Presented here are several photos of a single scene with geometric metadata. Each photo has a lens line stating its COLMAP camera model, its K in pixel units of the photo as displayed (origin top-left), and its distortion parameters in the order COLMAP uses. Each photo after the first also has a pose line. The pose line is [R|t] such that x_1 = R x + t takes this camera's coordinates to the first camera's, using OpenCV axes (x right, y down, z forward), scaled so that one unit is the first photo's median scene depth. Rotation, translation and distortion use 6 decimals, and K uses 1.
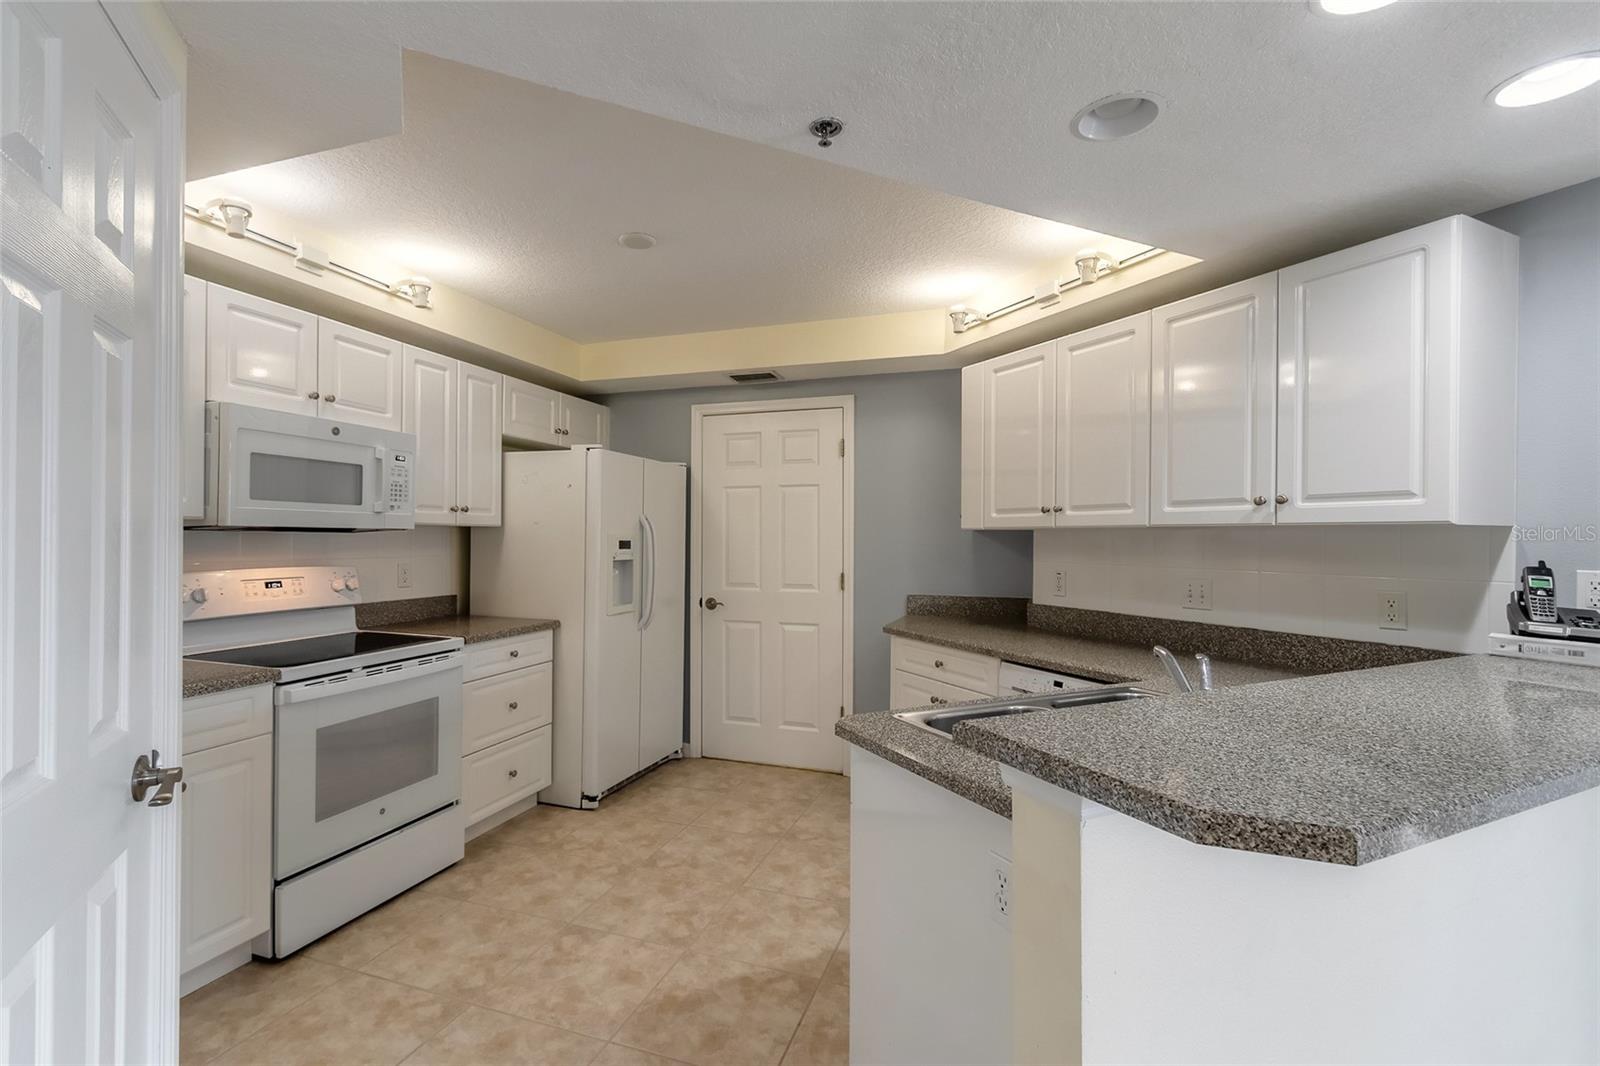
lens RADIAL K [[735.2, 0, 805.0], [0, 735.2, 542.9], [0, 0, 1]] dist [0.002819, -0.002829]
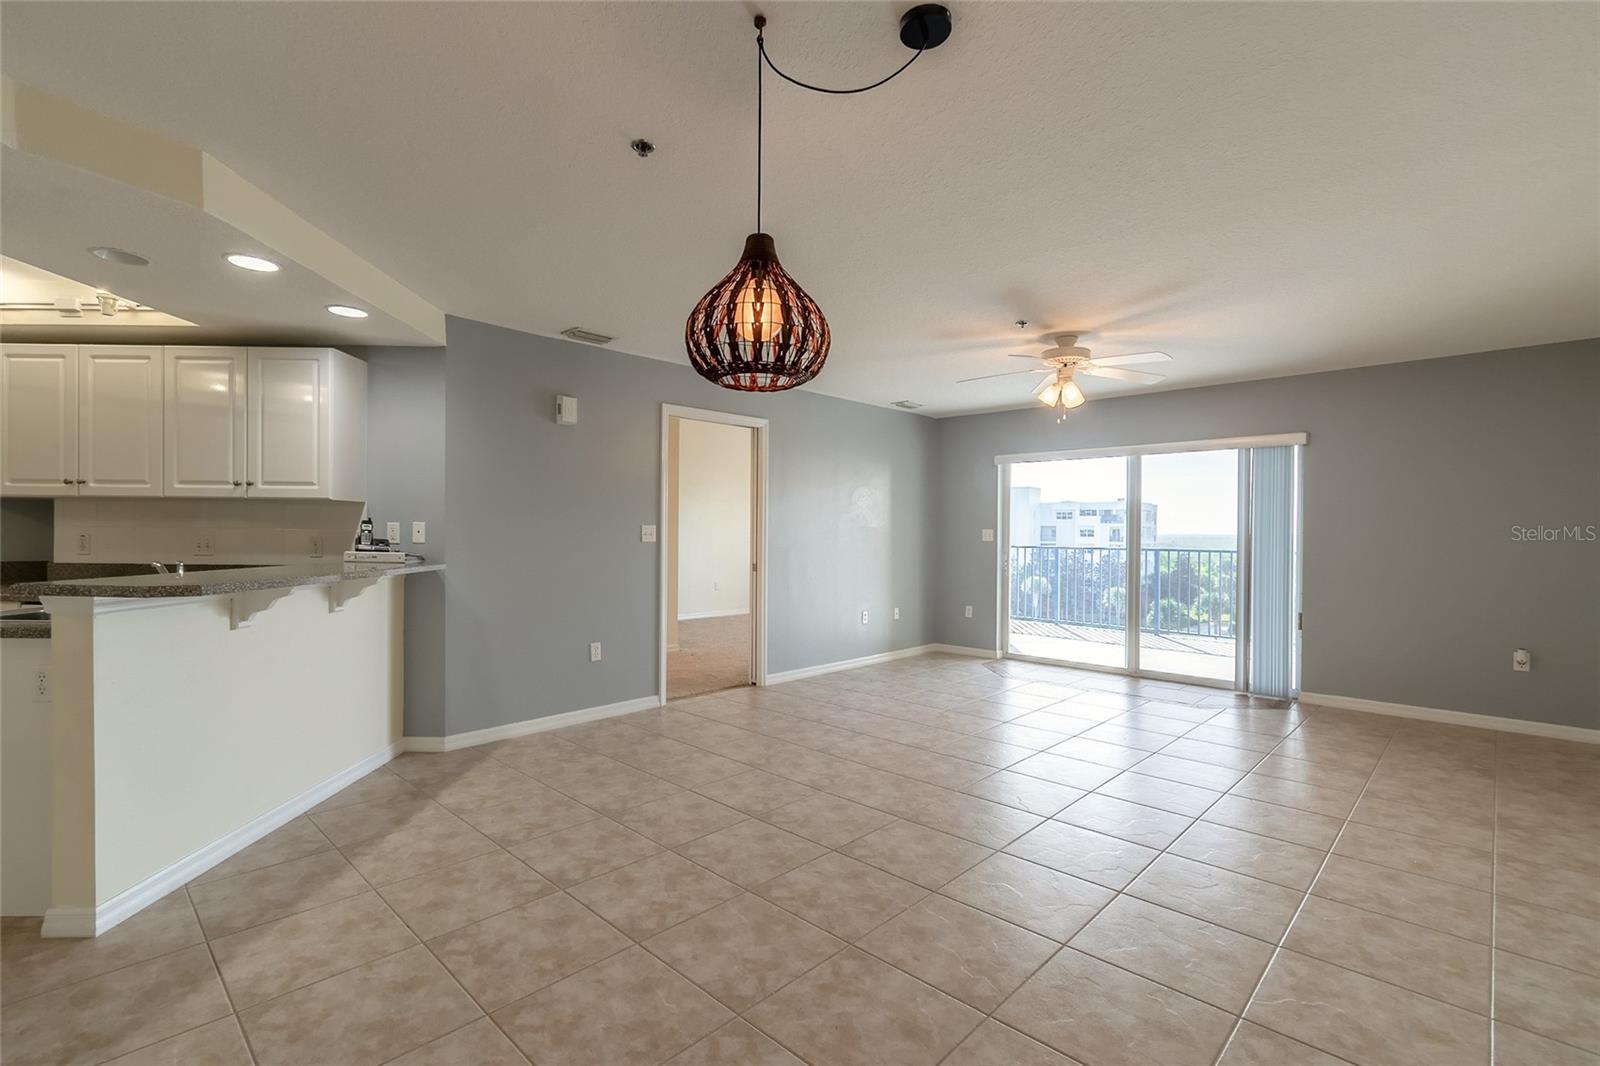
lens RADIAL K [[735.2, 0, 775.6], [0, 735.2, 540.2], [0, 0, 1]] dist [0.002819, -0.002829]
pose [[0.466526, -0.011348, 0.884435, -0.275643], [-0.001960, 0.999902, 0.013863, 0.044474], [-0.884505, -0.008201, 0.466458, -0.817033]]
